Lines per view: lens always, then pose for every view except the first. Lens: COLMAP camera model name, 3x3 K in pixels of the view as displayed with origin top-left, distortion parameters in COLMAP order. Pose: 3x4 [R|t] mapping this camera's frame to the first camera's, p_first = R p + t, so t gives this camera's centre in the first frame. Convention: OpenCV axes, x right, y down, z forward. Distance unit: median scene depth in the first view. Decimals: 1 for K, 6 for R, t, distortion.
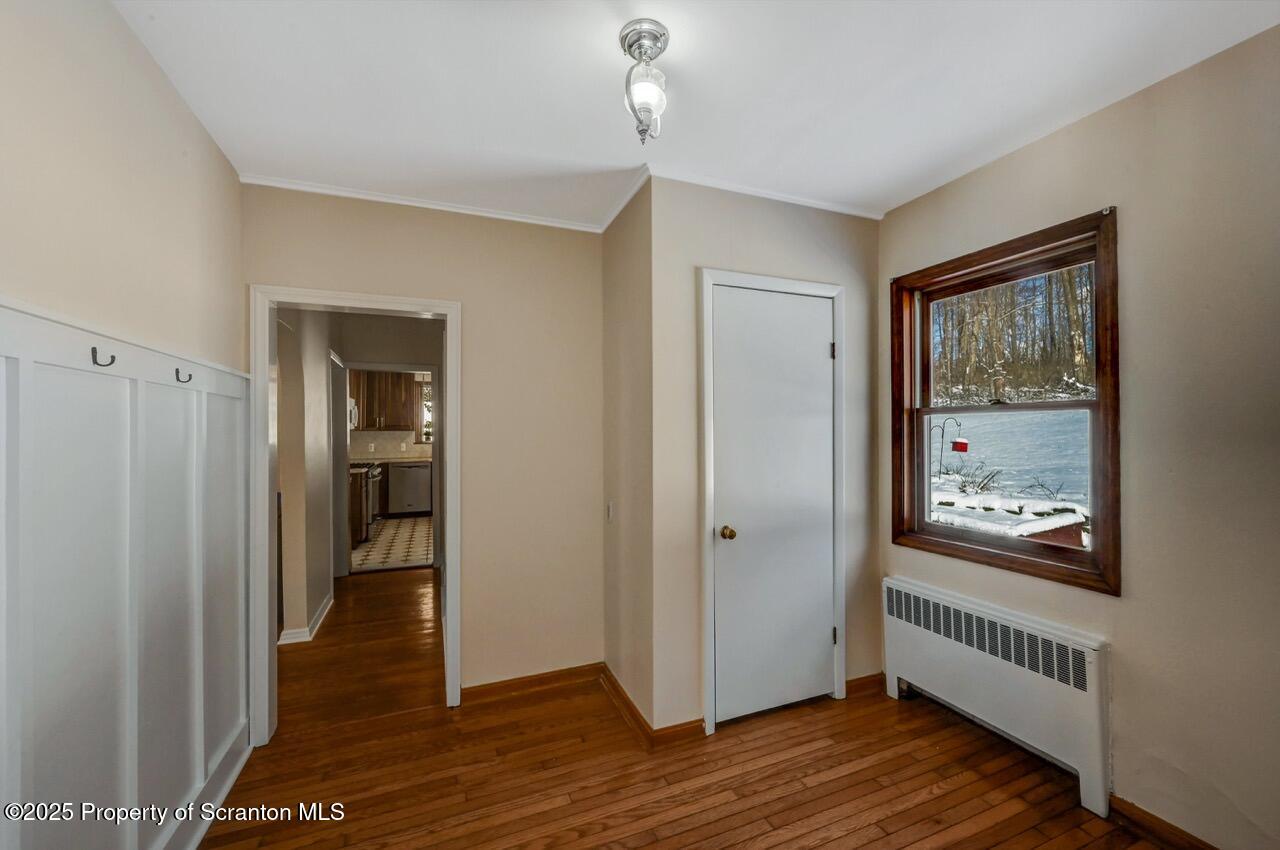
lens RADIAL K [[505.6, 0, 638.8], [0, 505.6, 424.5], [0, 0, 1]] dist [-0.001370, 0.000728]
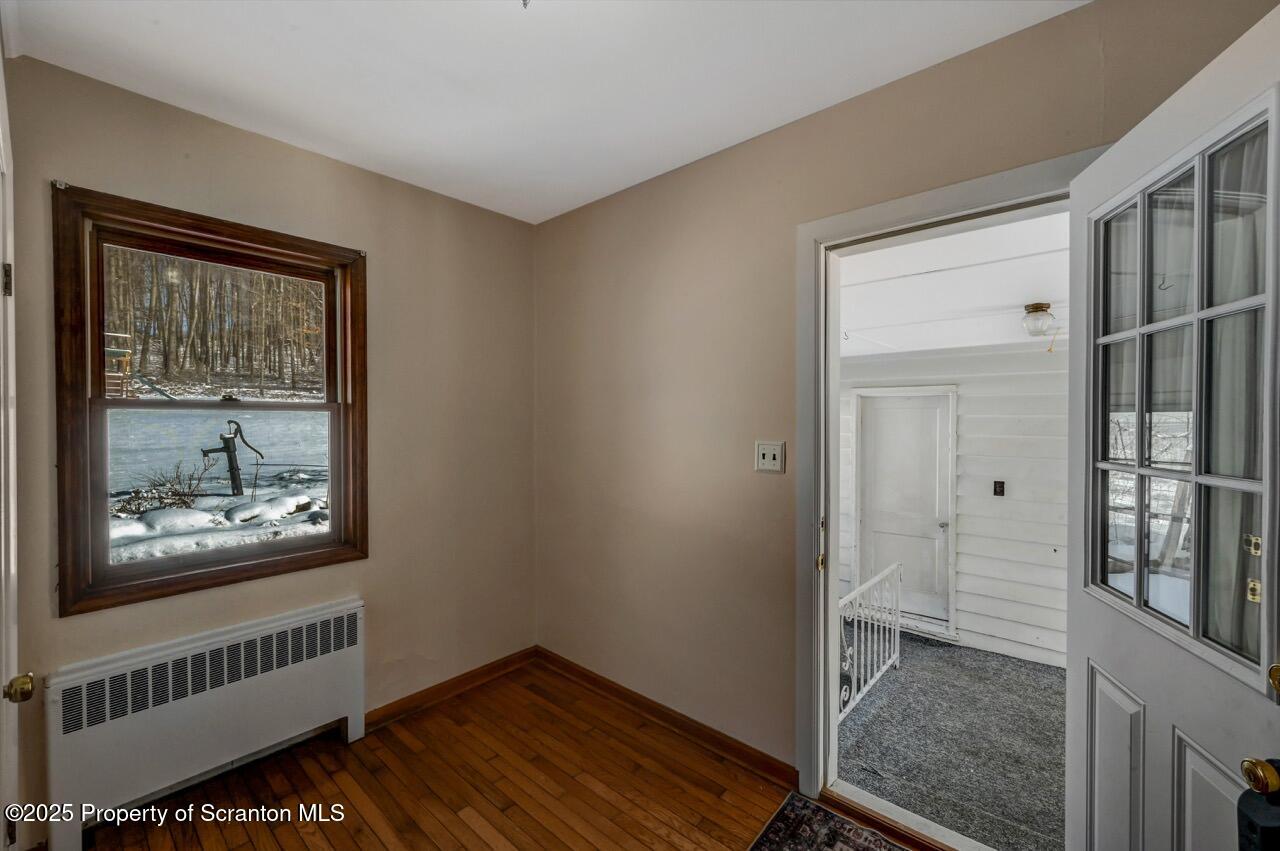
lens RADIAL K [[545.5, 0, 638.1], [0, 545.5, 427.2], [0, 0, 1]] dist [0.000568, -0.000065]
pose [[-0.432924, -0.010672, 0.901367, -0.517899], [-0.006300, 0.999941, 0.008813, -0.006900], [-0.901408, -0.001863, -0.432966, 0.854793]]
